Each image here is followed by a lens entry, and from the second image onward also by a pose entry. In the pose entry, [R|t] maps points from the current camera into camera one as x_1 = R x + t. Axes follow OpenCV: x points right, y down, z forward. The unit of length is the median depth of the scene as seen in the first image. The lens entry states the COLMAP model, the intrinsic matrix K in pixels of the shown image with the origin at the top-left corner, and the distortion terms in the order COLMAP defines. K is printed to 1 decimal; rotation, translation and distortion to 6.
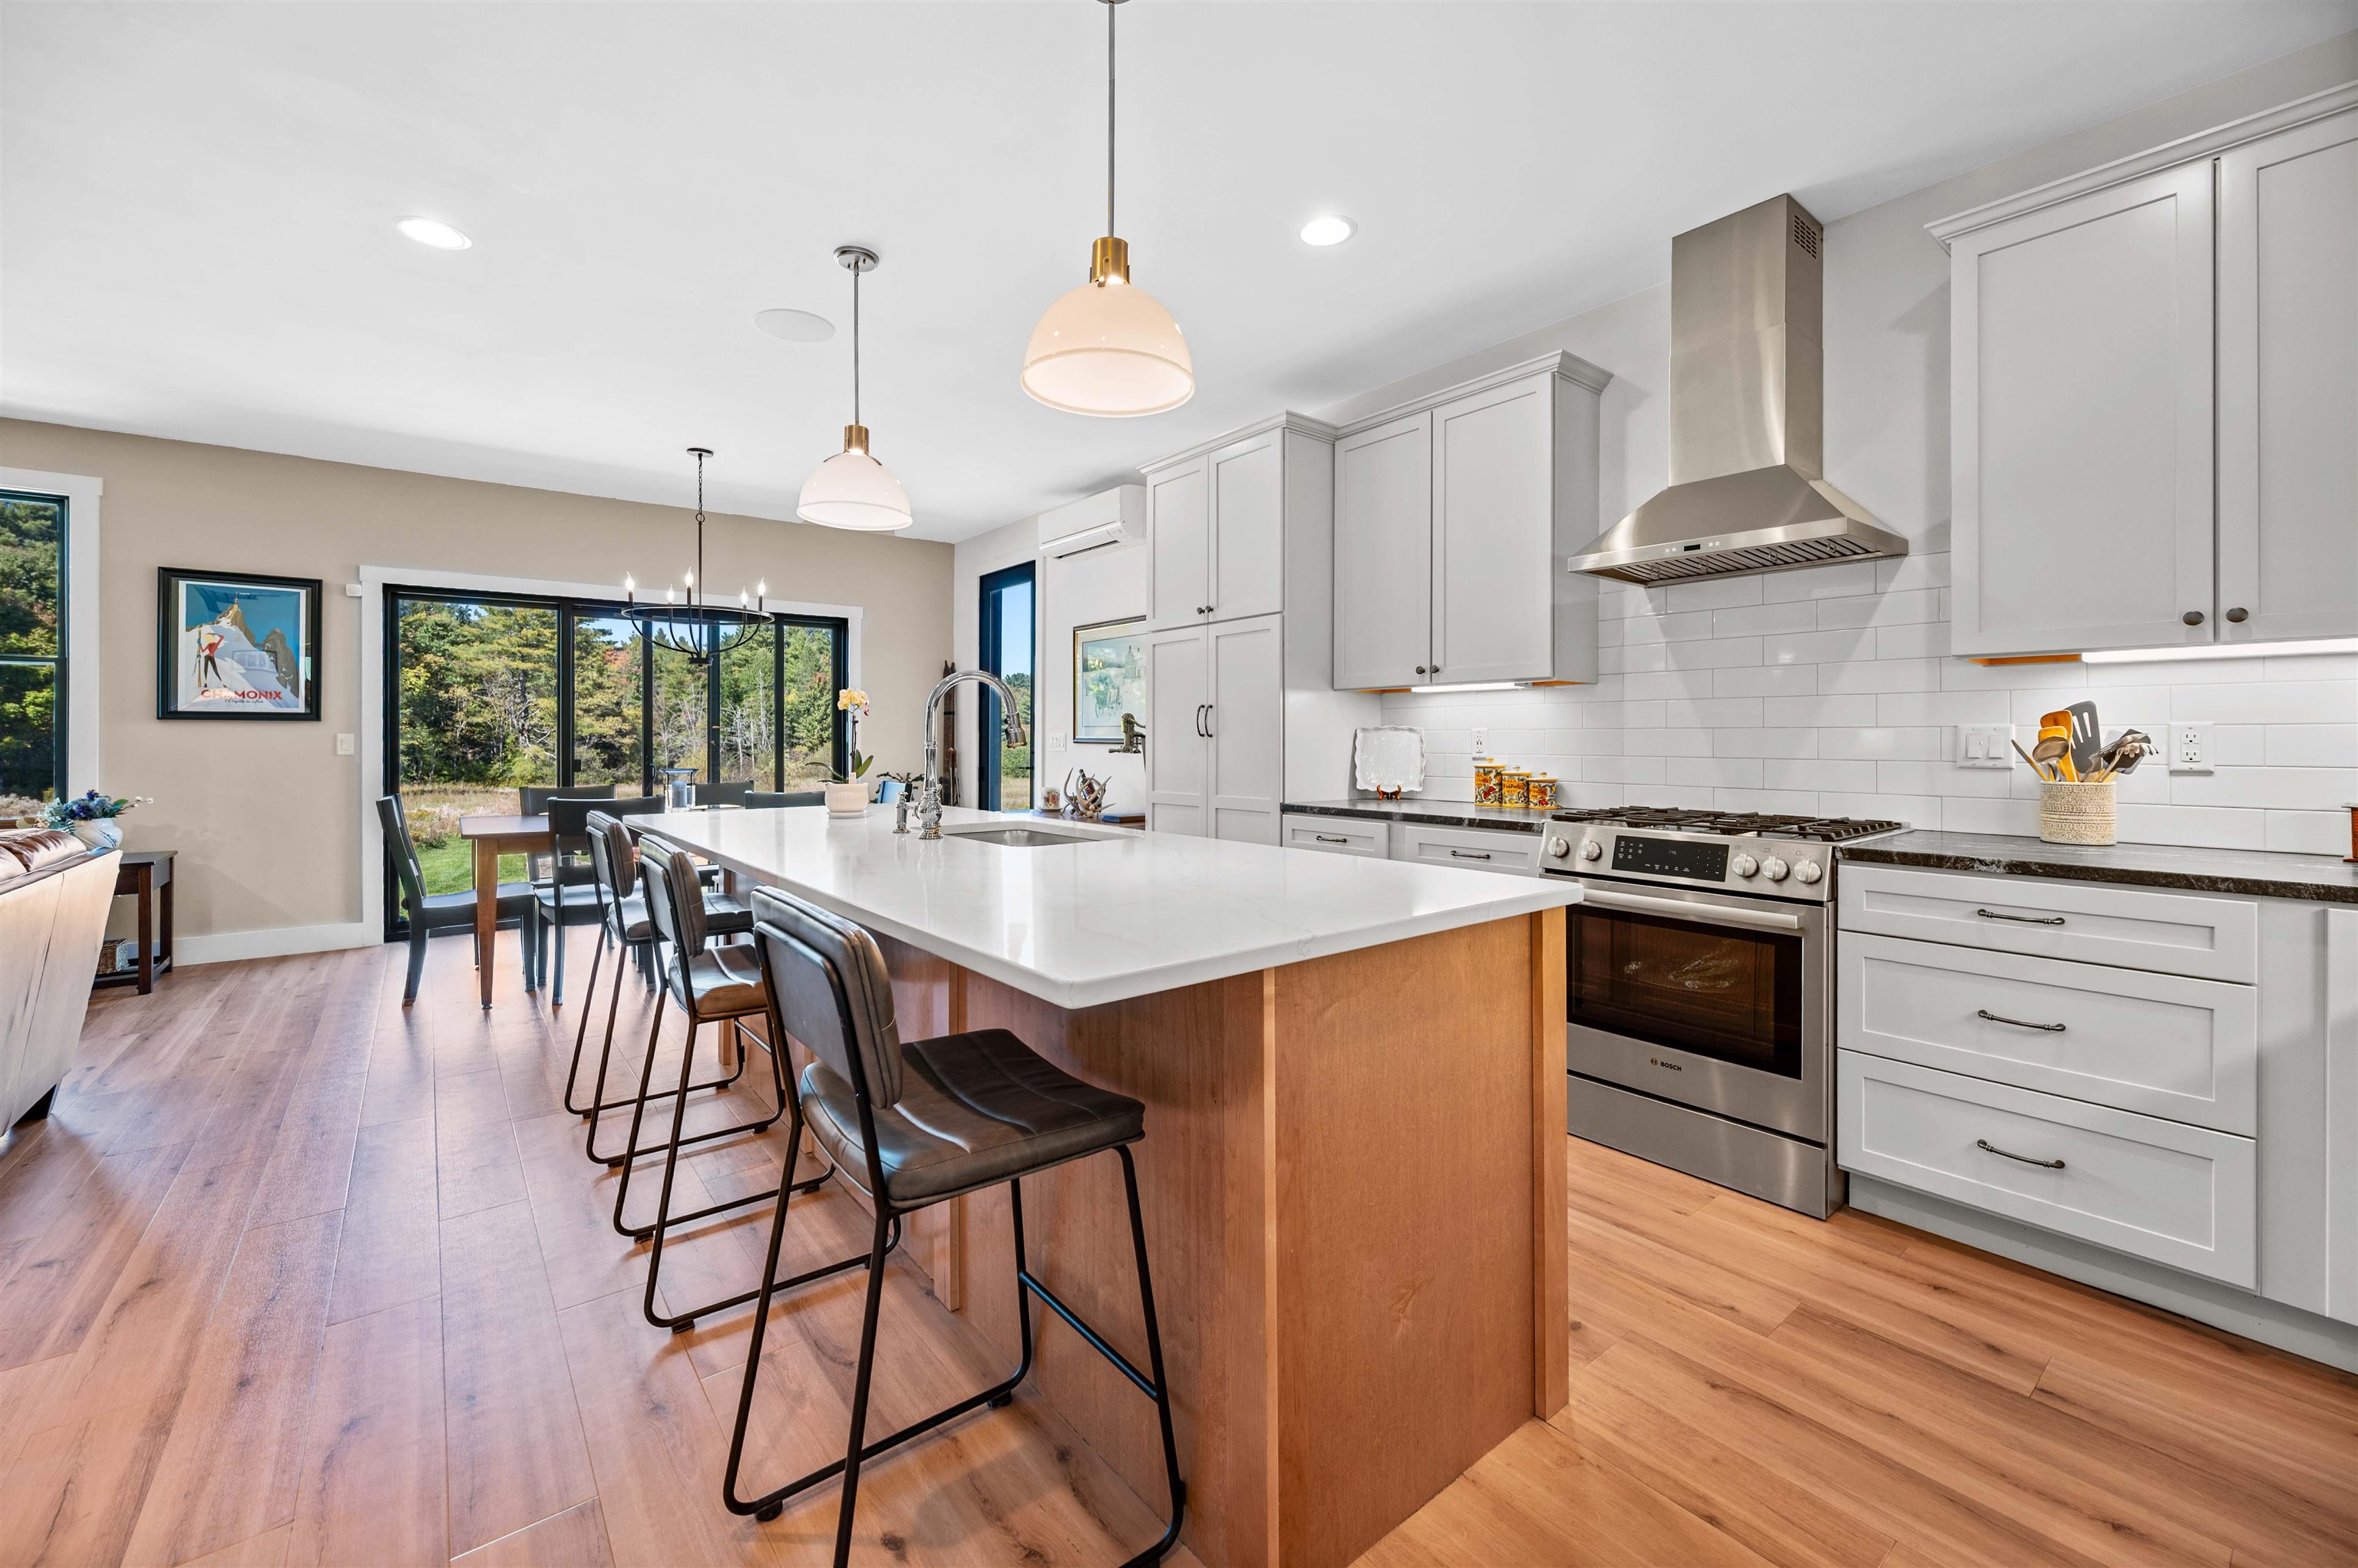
lens RADIAL K [[957.7, 0, 1167.7], [0, 957.7, 735.5], [0, 0, 1]] dist [-0.000714, -0.000084]
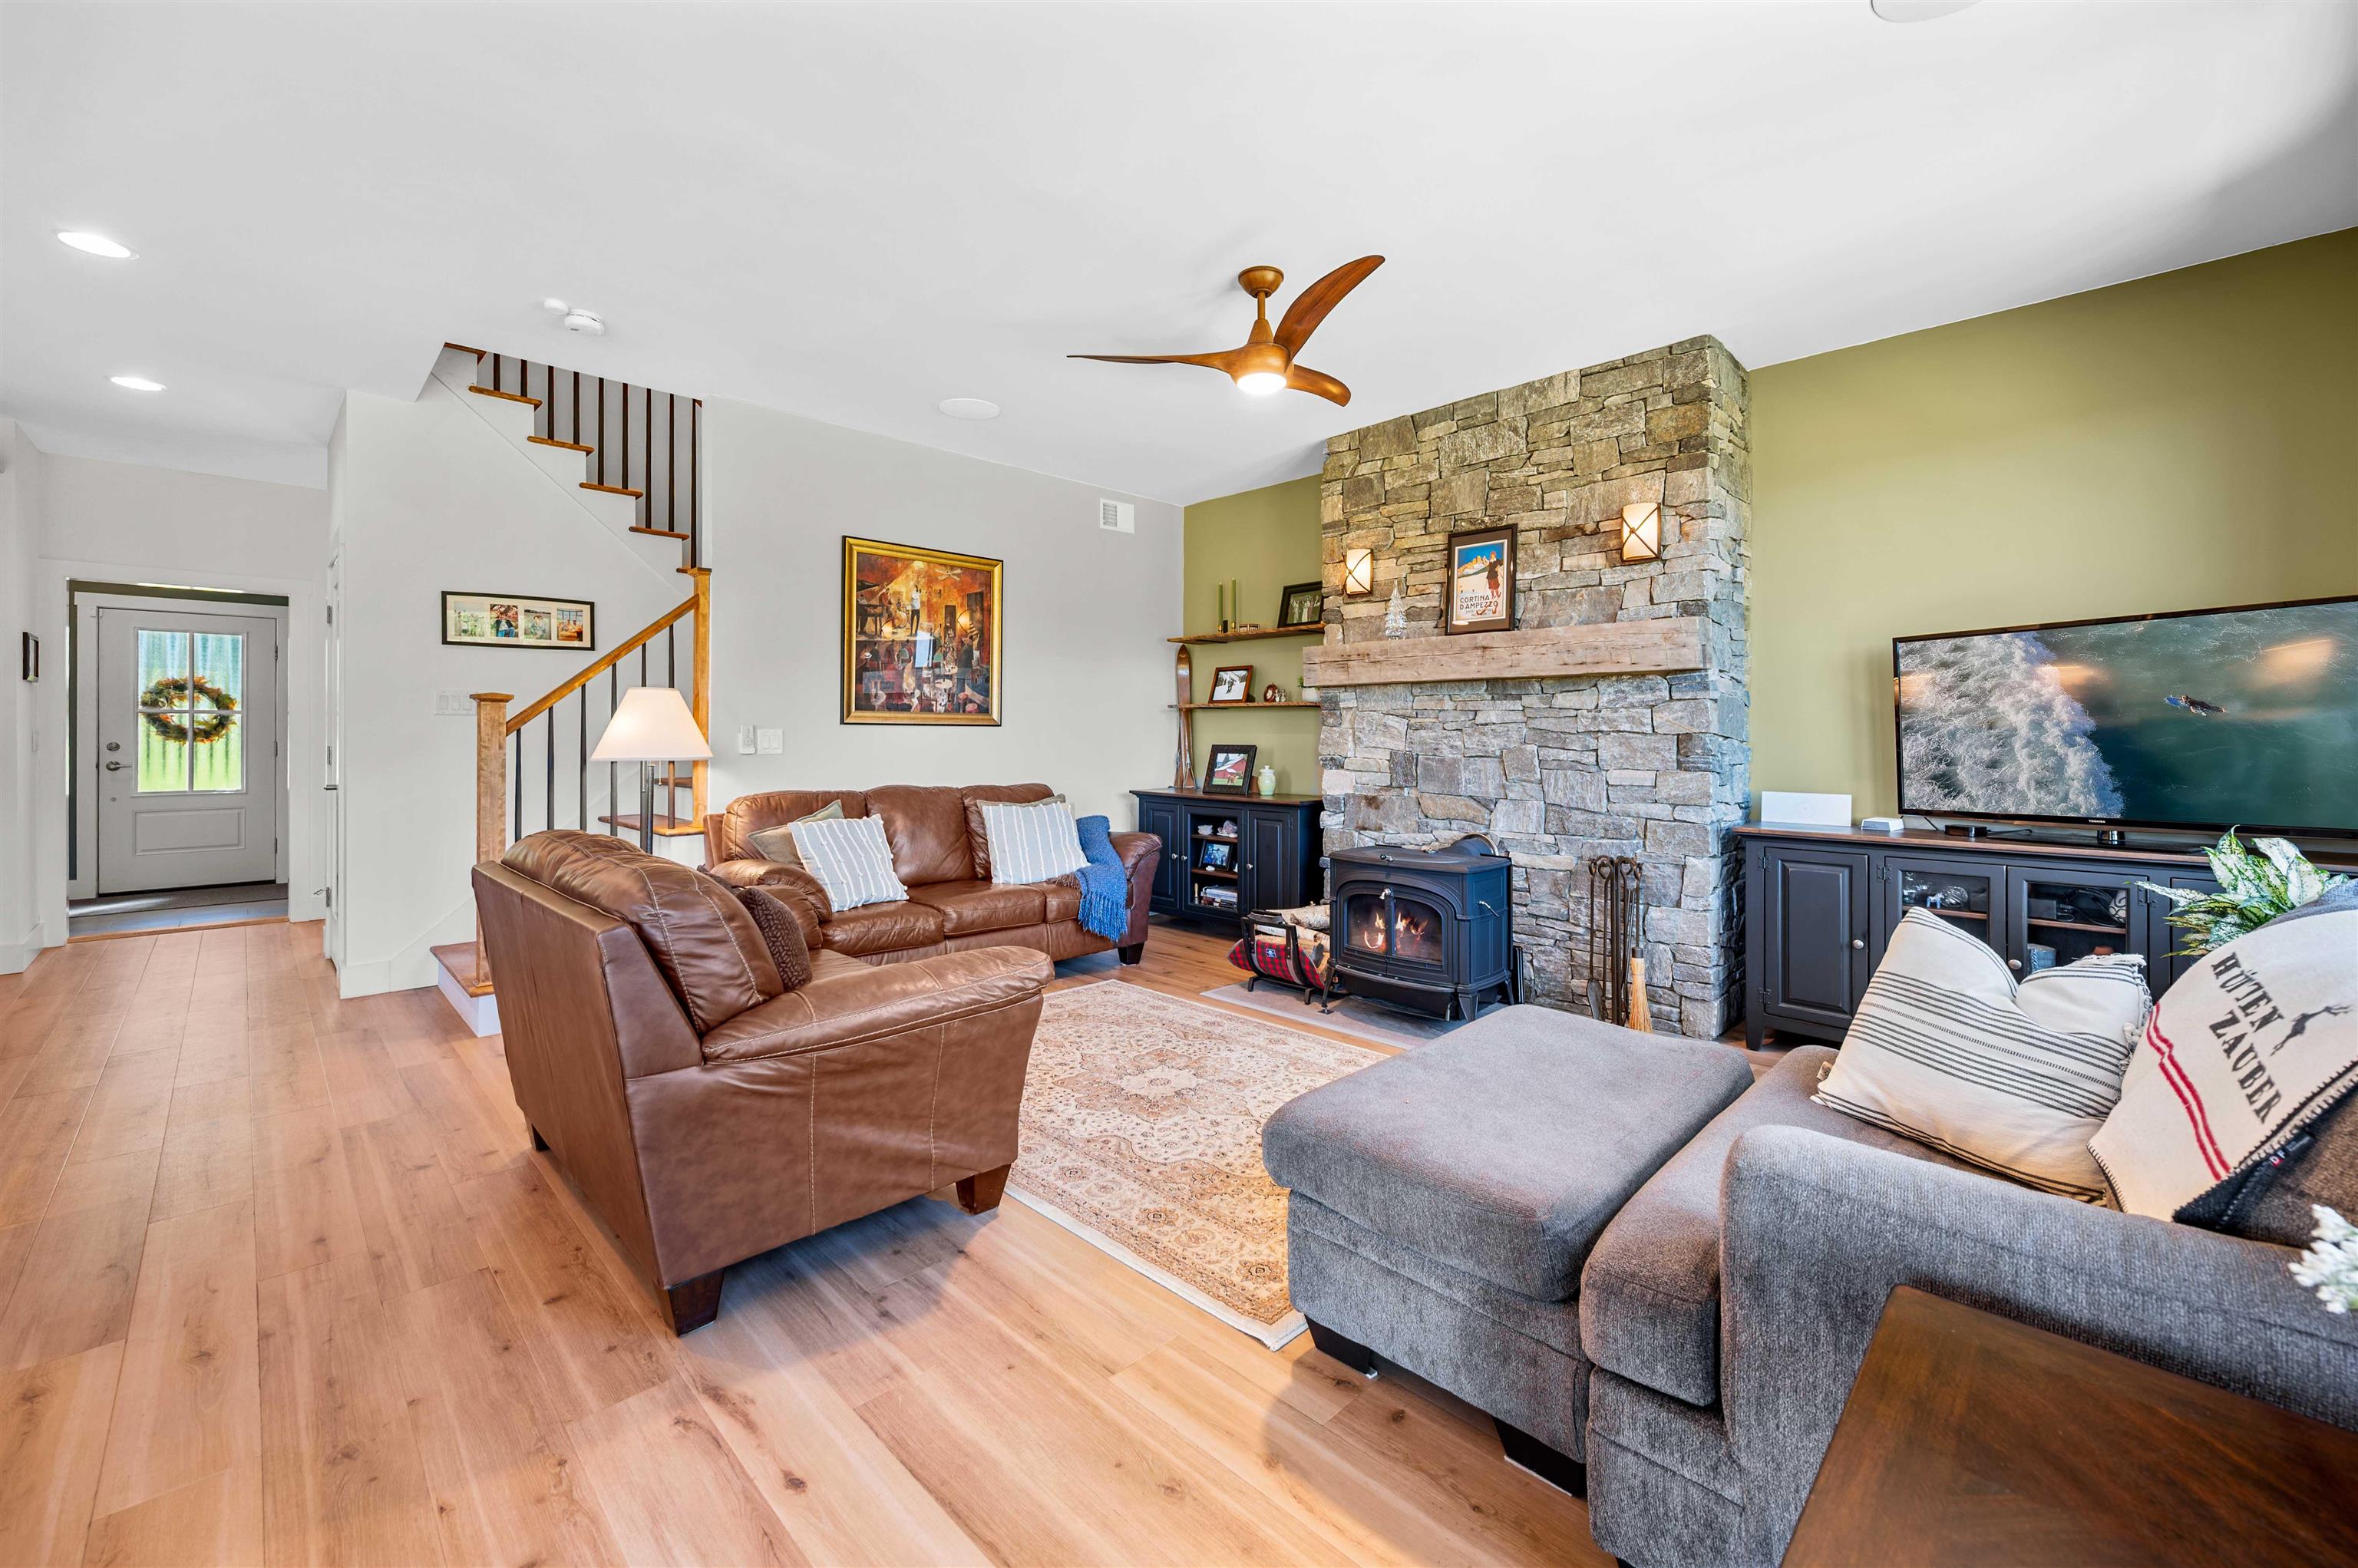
lens RADIAL K [[945.8, 0, 1172.1], [0, 945.8, 731.5], [0, 0, 1]] dist [-0.000688, -0.000421]
pose [[-0.993603, -0.000641, -0.112928, -0.836335], [-0.000296, 0.999995, -0.003071, 0.002340], [0.112929, -0.003018, -0.993598, 0.969182]]
